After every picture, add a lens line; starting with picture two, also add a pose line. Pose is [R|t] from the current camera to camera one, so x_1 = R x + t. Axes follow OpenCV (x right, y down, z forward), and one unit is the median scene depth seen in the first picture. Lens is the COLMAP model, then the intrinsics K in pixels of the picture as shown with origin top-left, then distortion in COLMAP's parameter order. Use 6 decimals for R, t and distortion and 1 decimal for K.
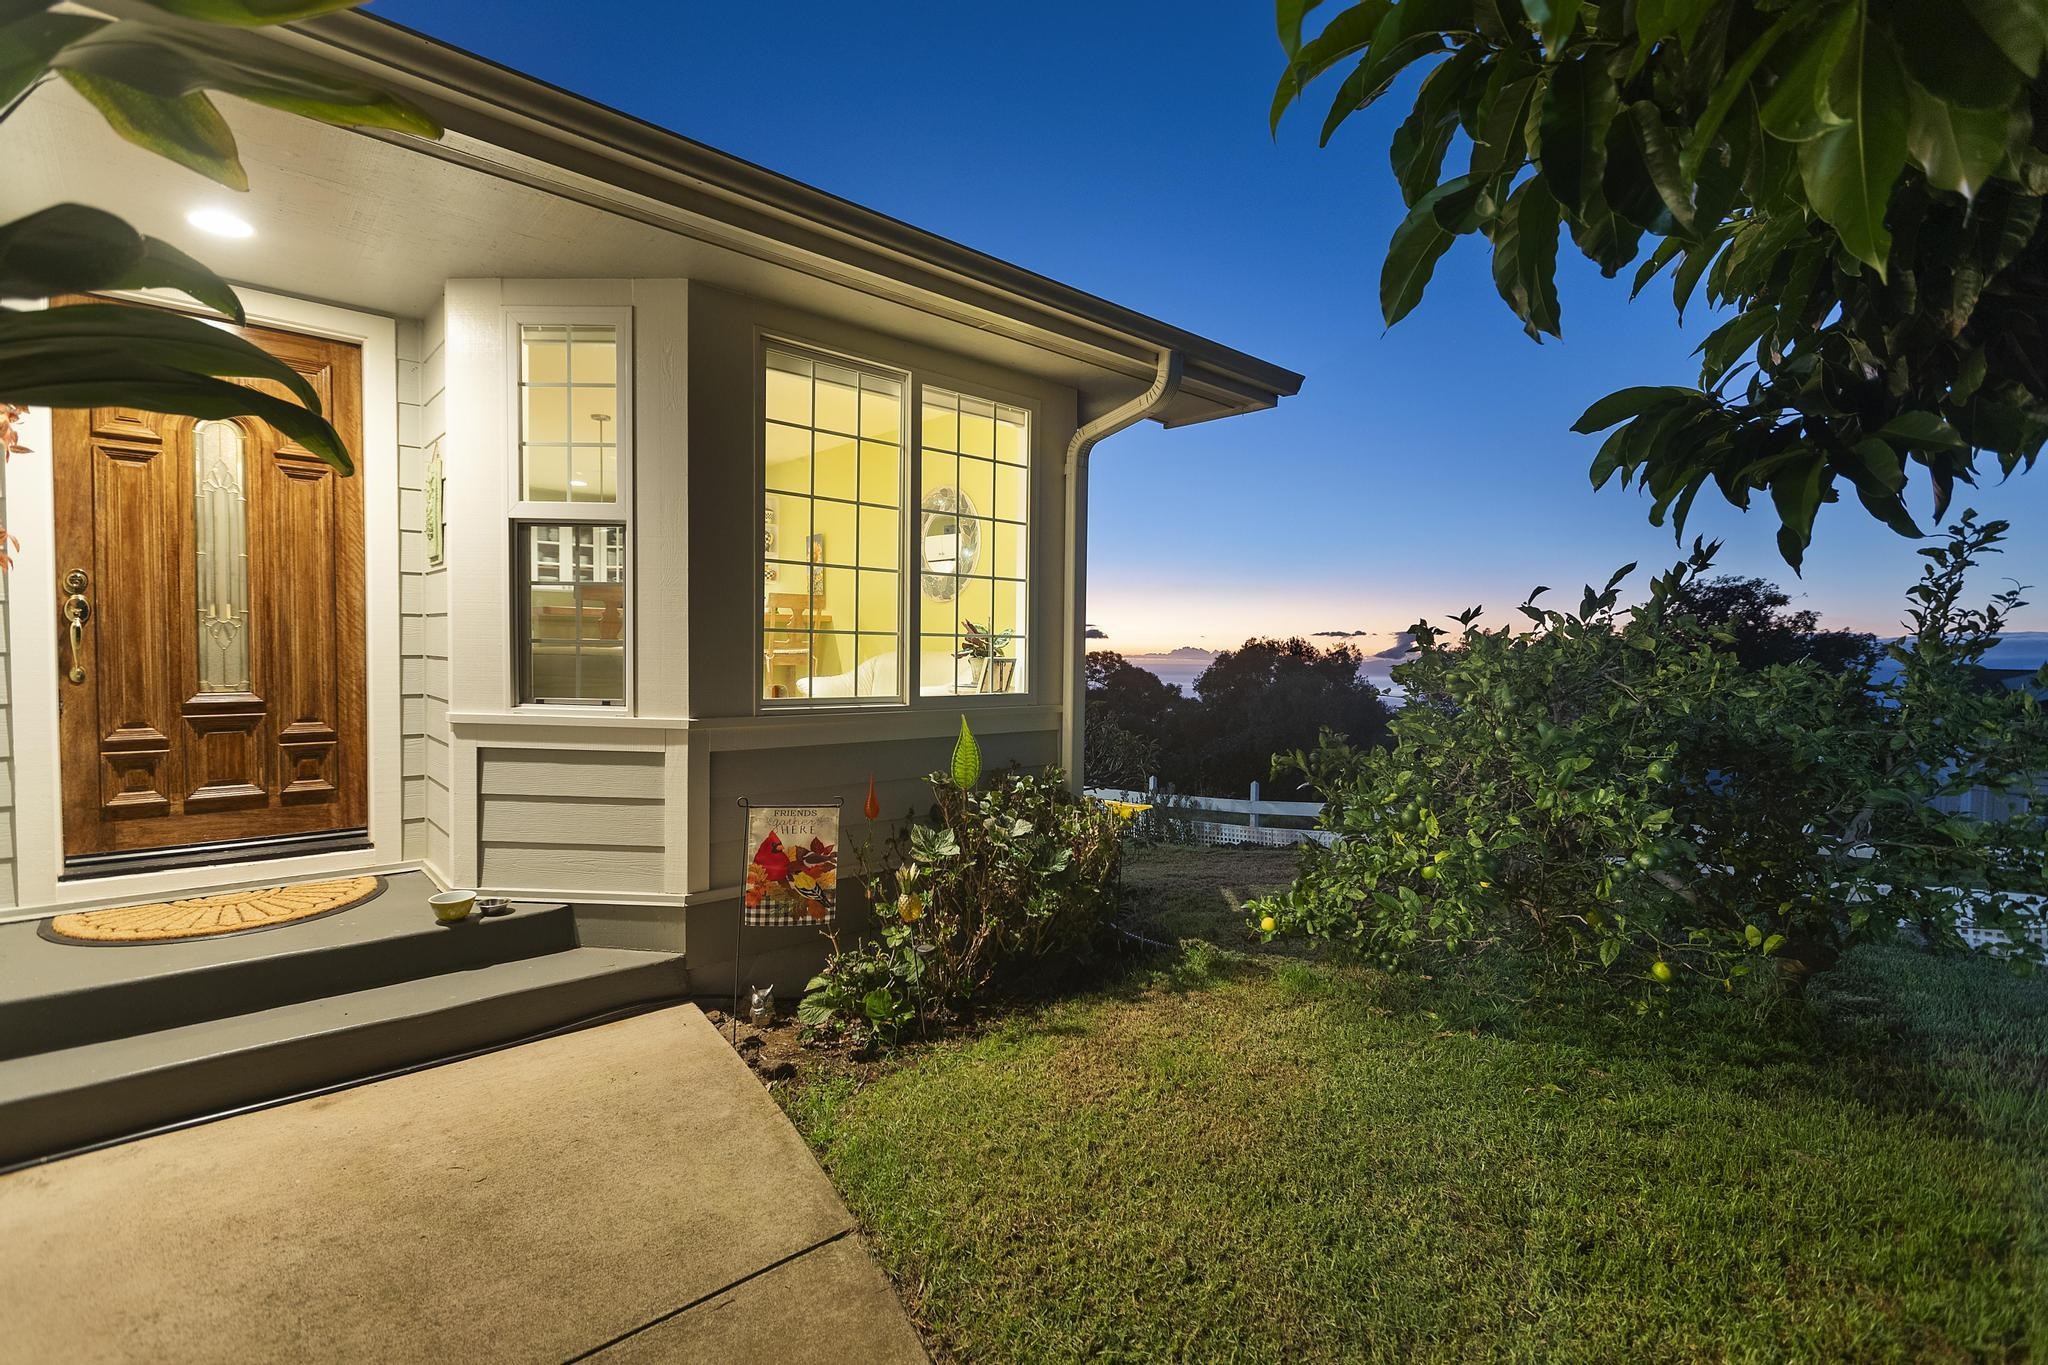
lens RADIAL K [[938.5, 0, 1017.4], [0, 938.5, 680.9], [0, 0, 1]] dist [-0.000534, -0.000009]
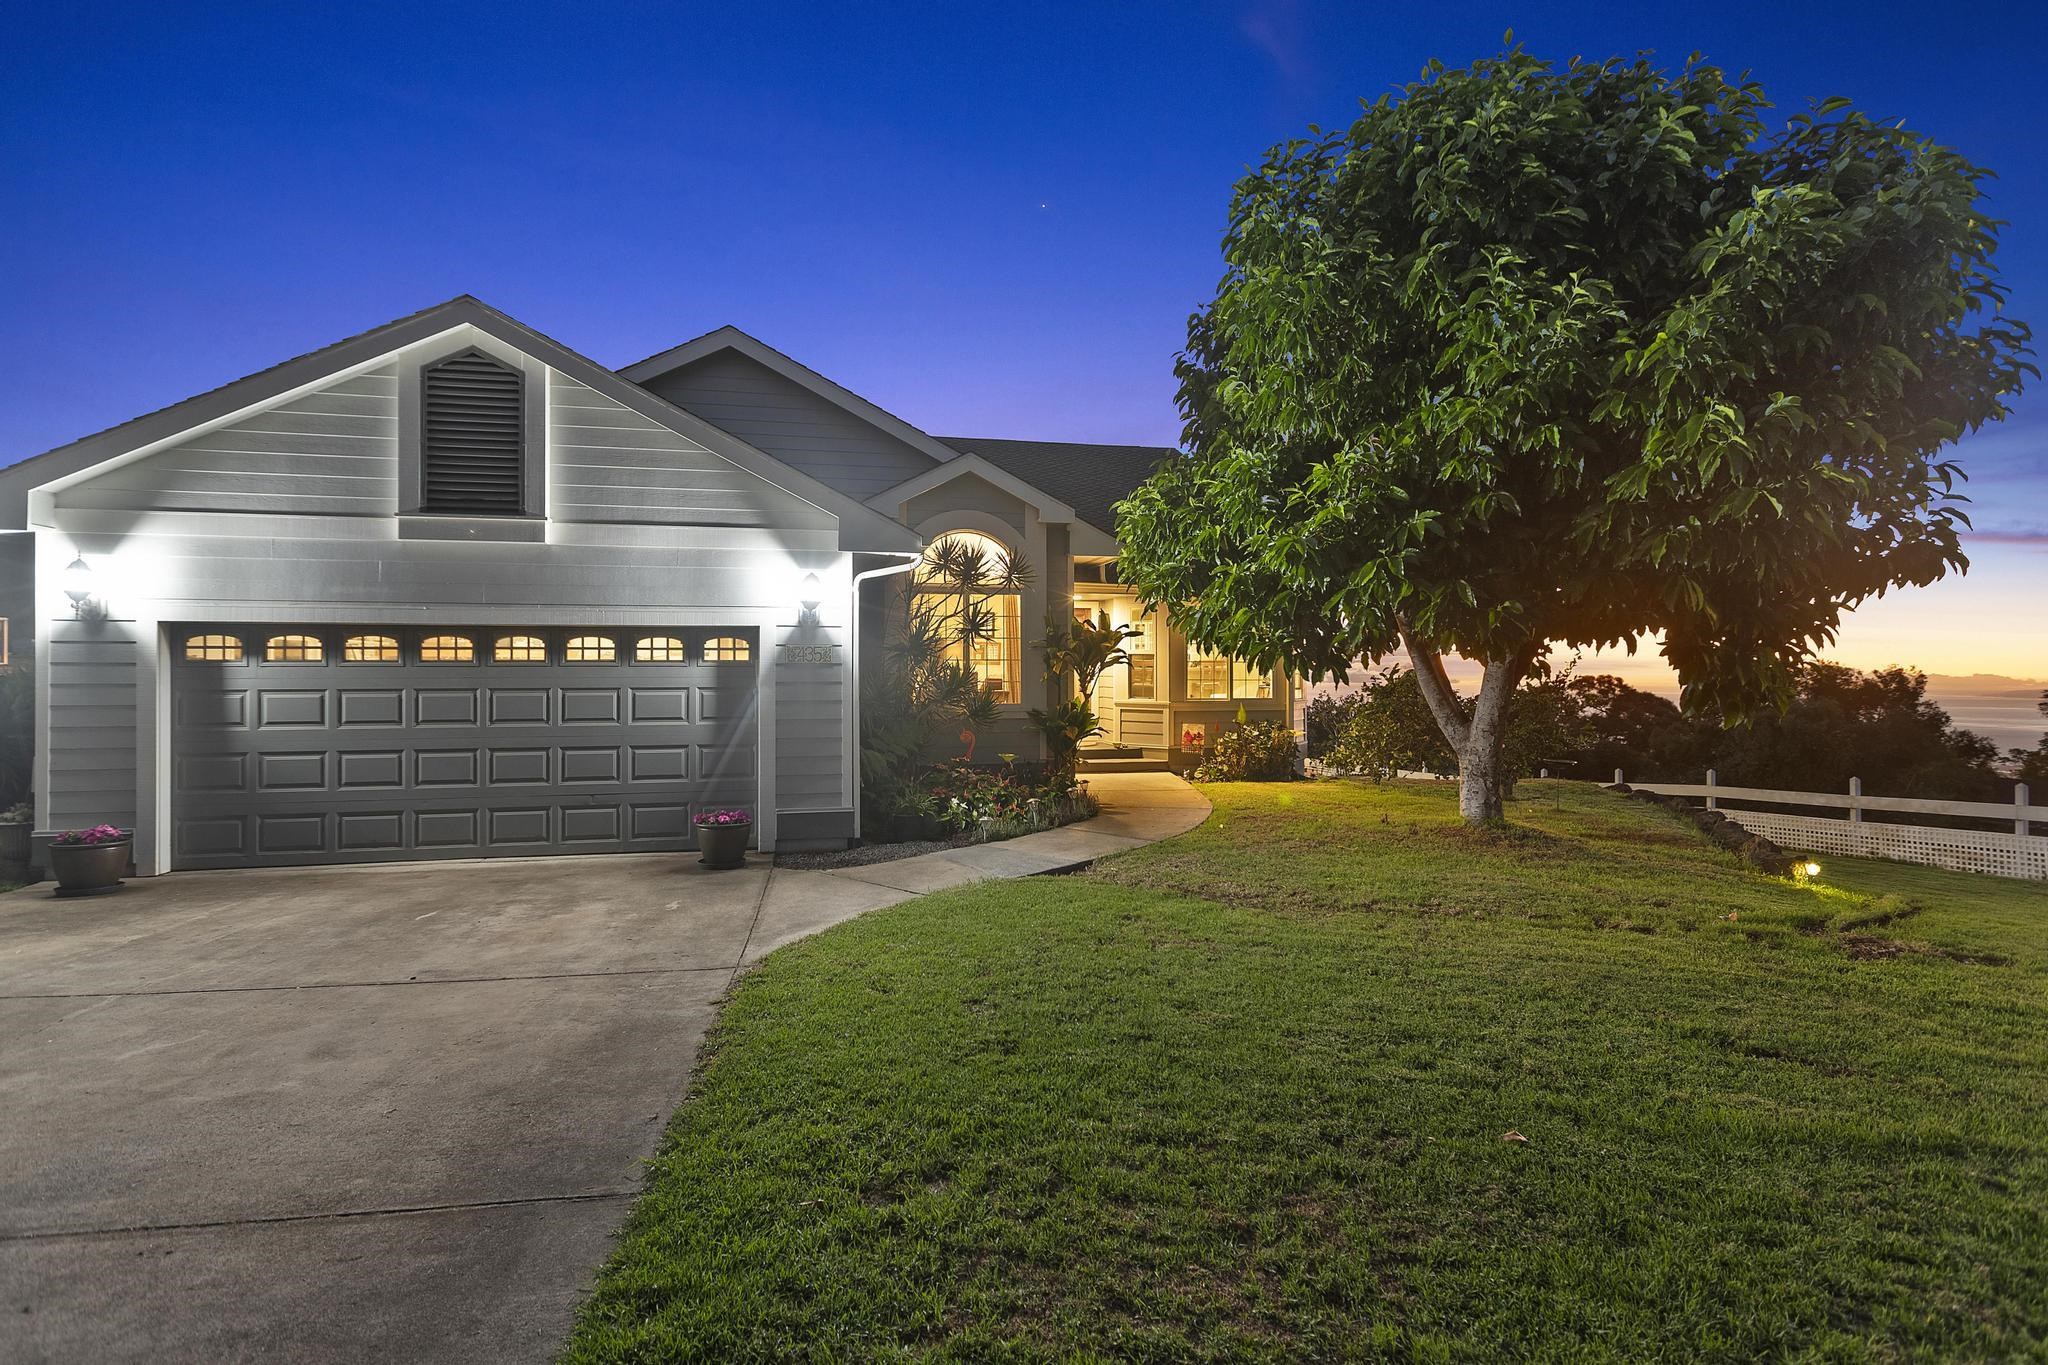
lens RADIAL K [[938.5, 0, 1018.0], [0, 938.5, 683.1], [0, 0, 1]] dist [-0.000534, -0.000009]
pose [[0.868180, -0.002983, -0.496241, 1.079956], [-0.008658, 0.999739, -0.021157, 0.048603], [0.496175, 0.022664, 0.867927, -2.805867]]
